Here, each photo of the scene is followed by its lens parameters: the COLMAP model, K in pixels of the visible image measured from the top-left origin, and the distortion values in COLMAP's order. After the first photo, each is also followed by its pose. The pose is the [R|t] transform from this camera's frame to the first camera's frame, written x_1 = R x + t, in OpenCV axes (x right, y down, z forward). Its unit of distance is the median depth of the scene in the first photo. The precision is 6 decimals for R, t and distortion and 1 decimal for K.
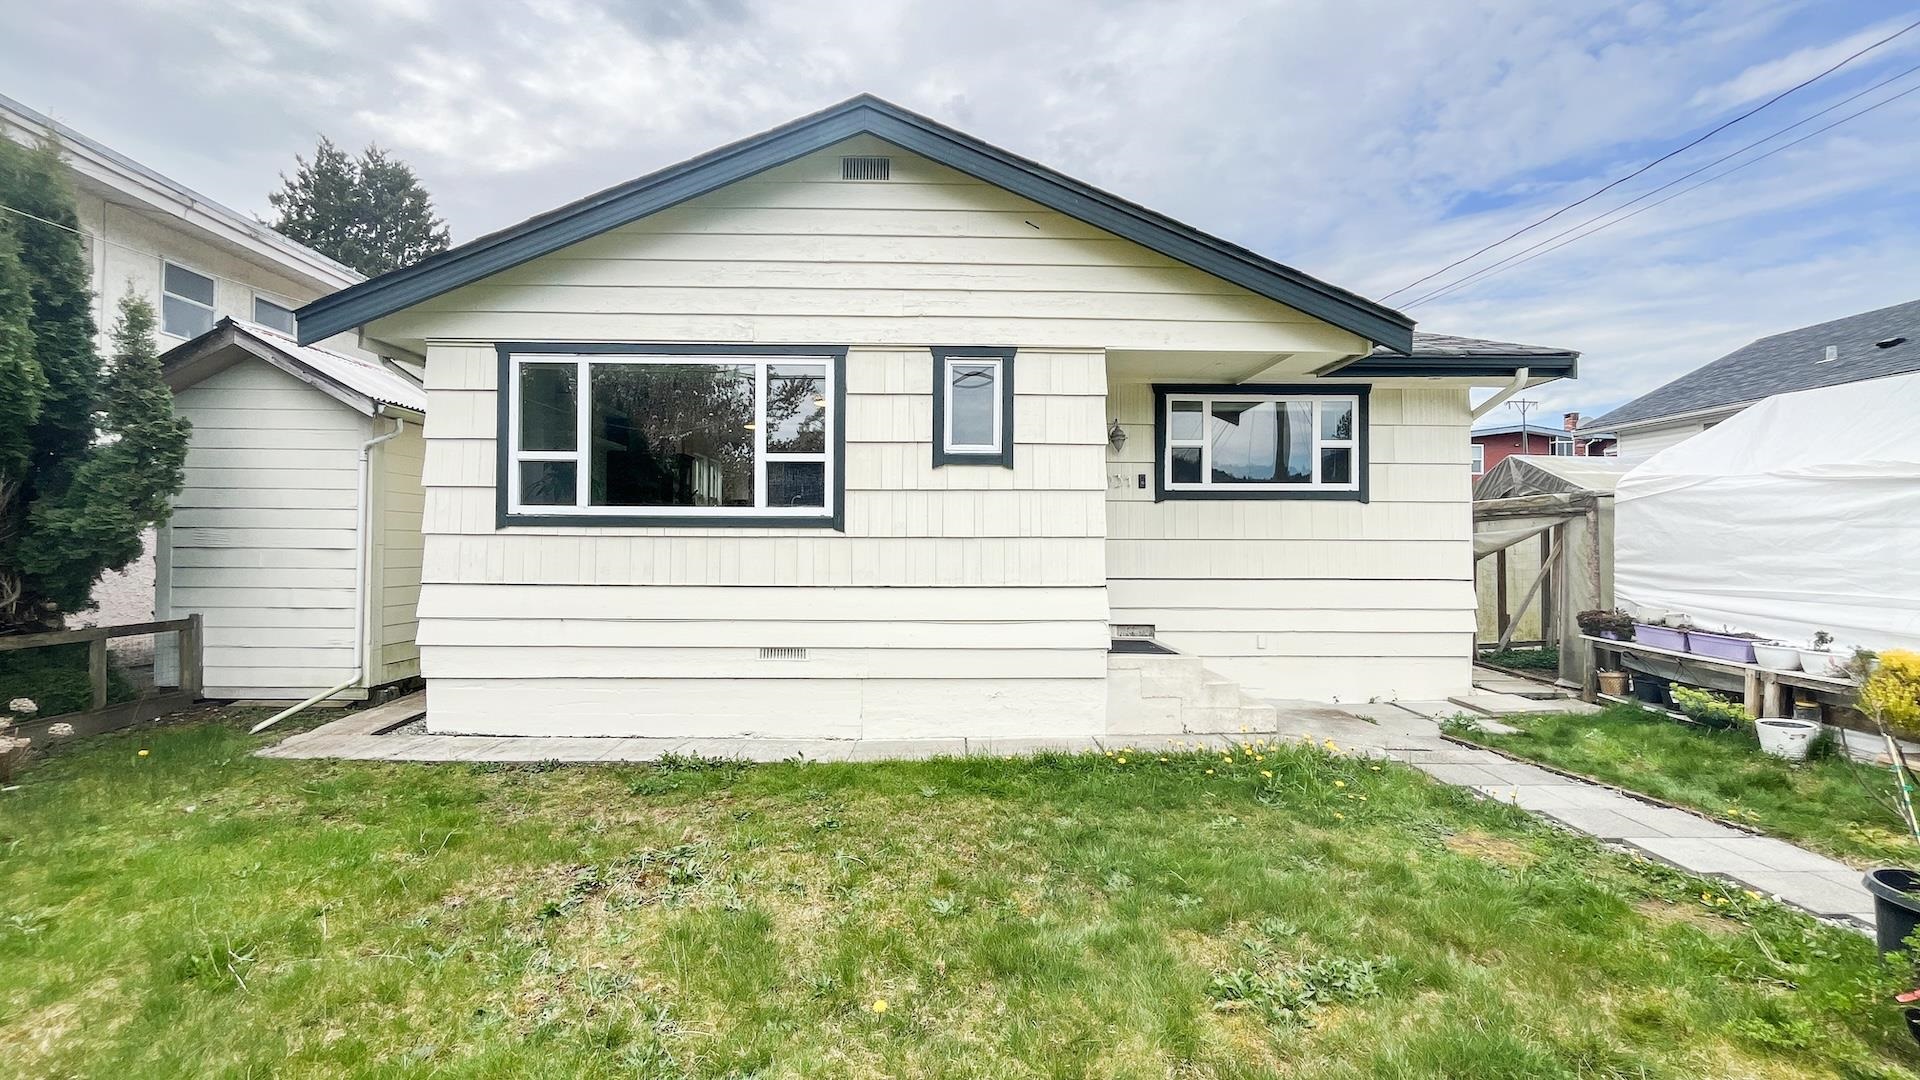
lens RADIAL K [[768.2, 0, 955.7], [0, 768.2, 543.4], [0, 0, 1]] dist [-0.003438, -0.000353]
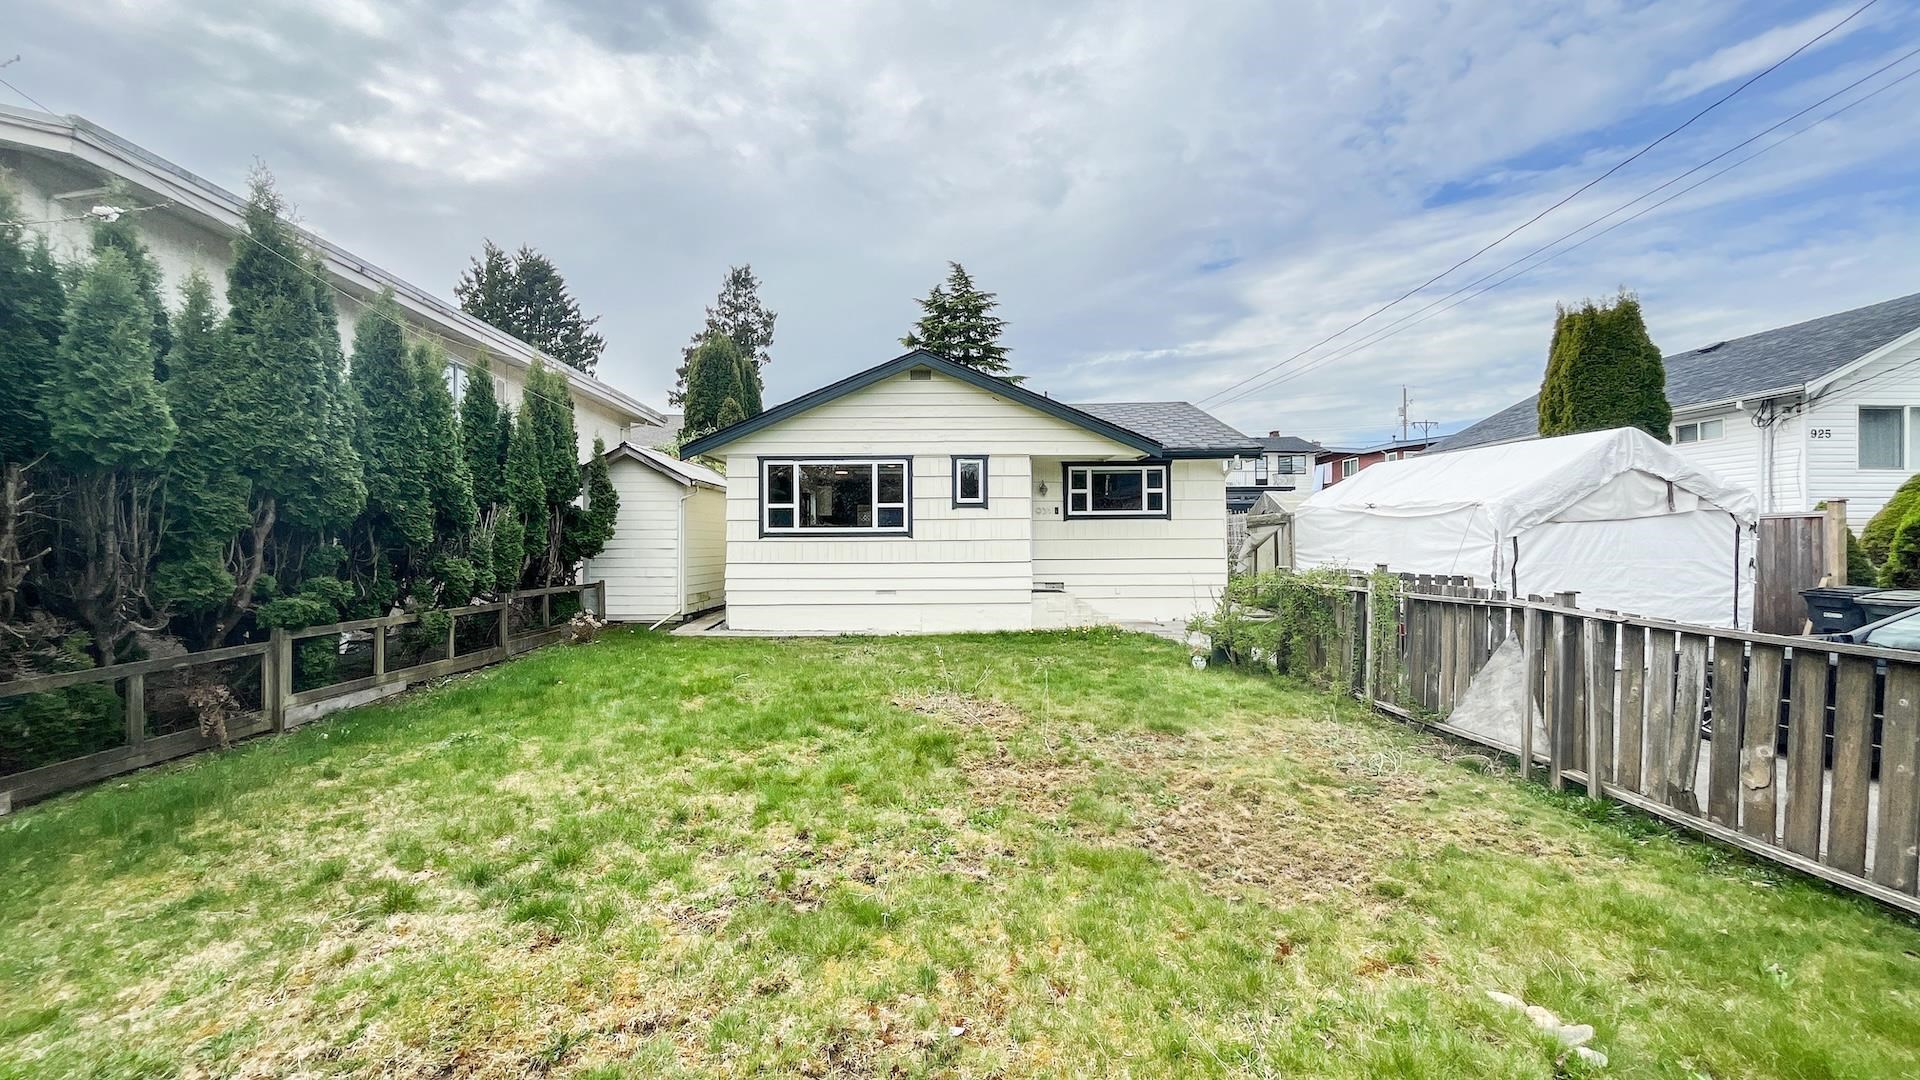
lens RADIAL K [[776.8, 0, 964.6], [0, 776.8, 547.4], [0, 0, 1]] dist [-0.001668, -0.000420]
pose [[0.999889, -0.010554, -0.010524, 0.028592], [0.010642, 0.999909, 0.008333, -0.005837], [0.010435, -0.008445, 0.999910, -1.230438]]
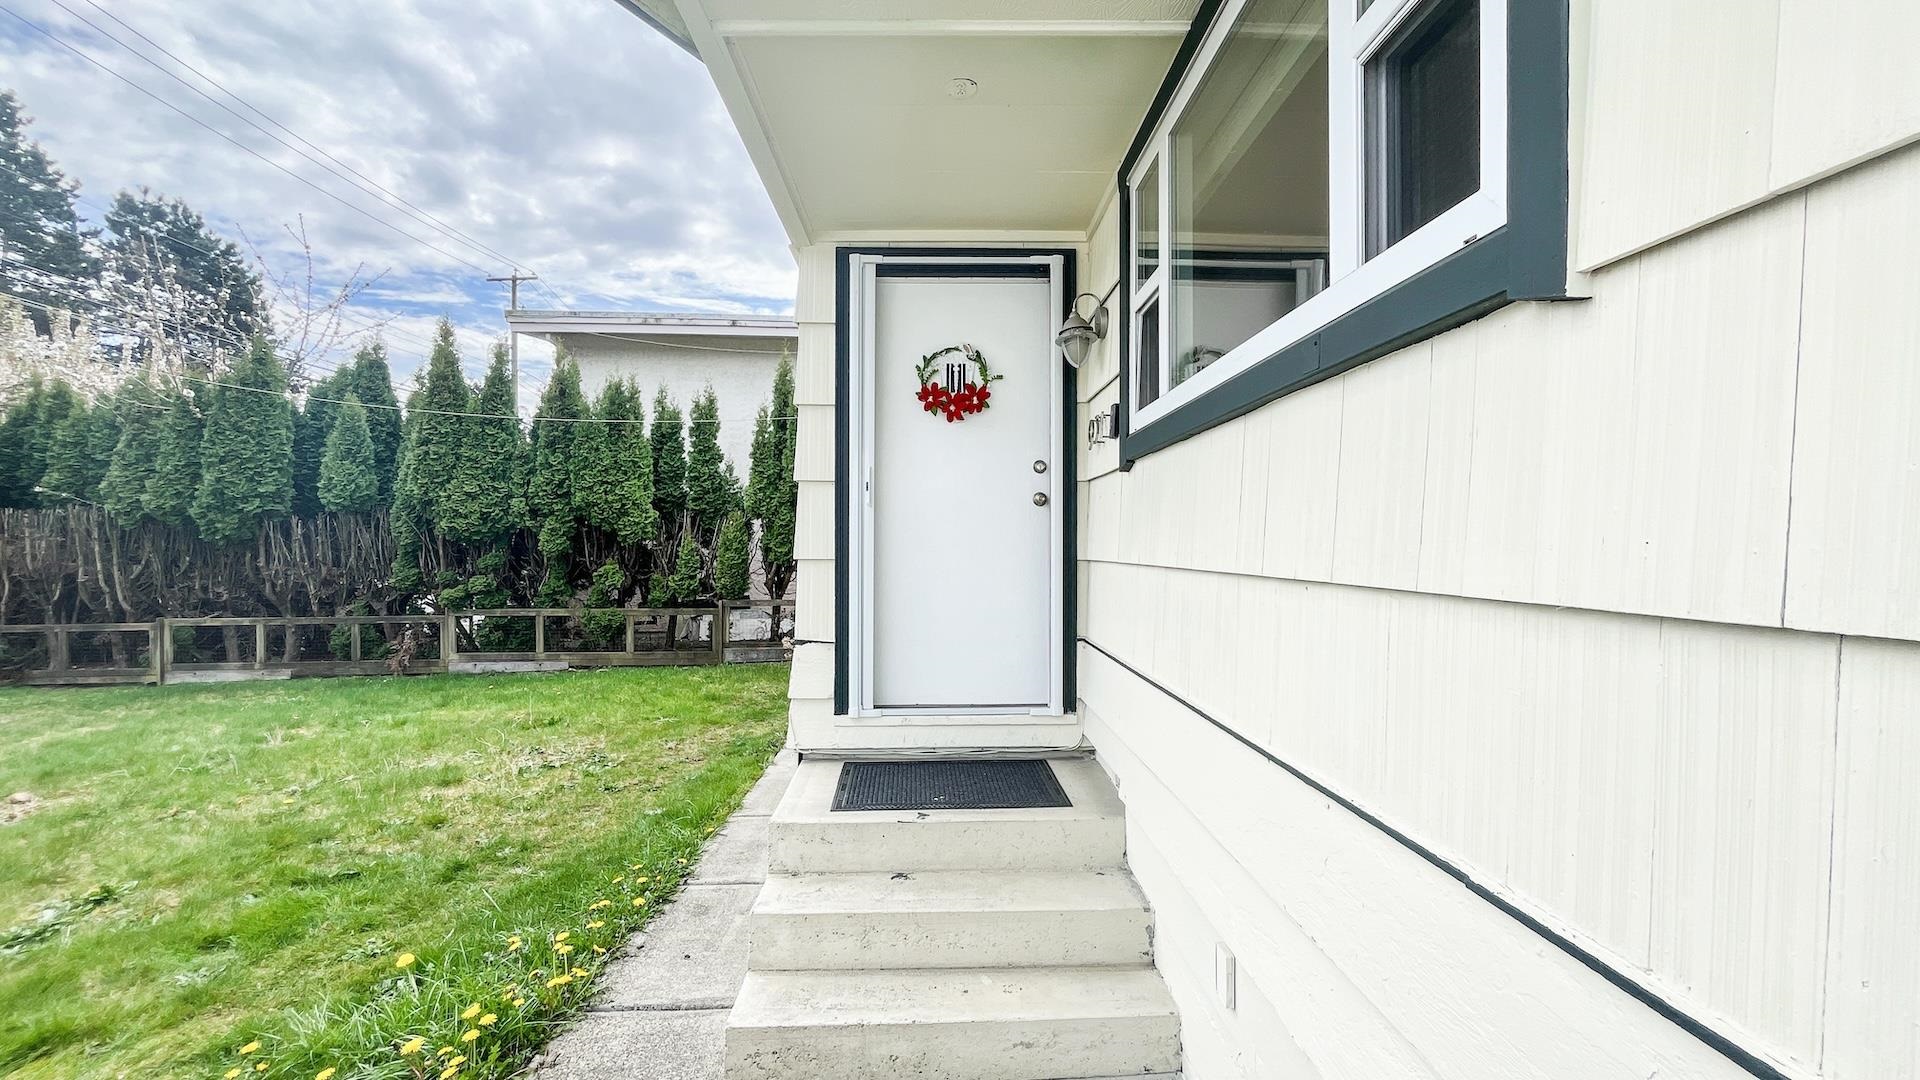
lens RADIAL K [[776.8, 0, 964.6], [0, 776.8, 547.4], [0, 0, 1]] dist [-0.001668, -0.000420]
pose [[0.025086, -0.000443, -0.999685, 0.790922], [0.003378, 0.999994, -0.000358, -0.017073], [0.999680, -0.003367, 0.025087, 1.096960]]
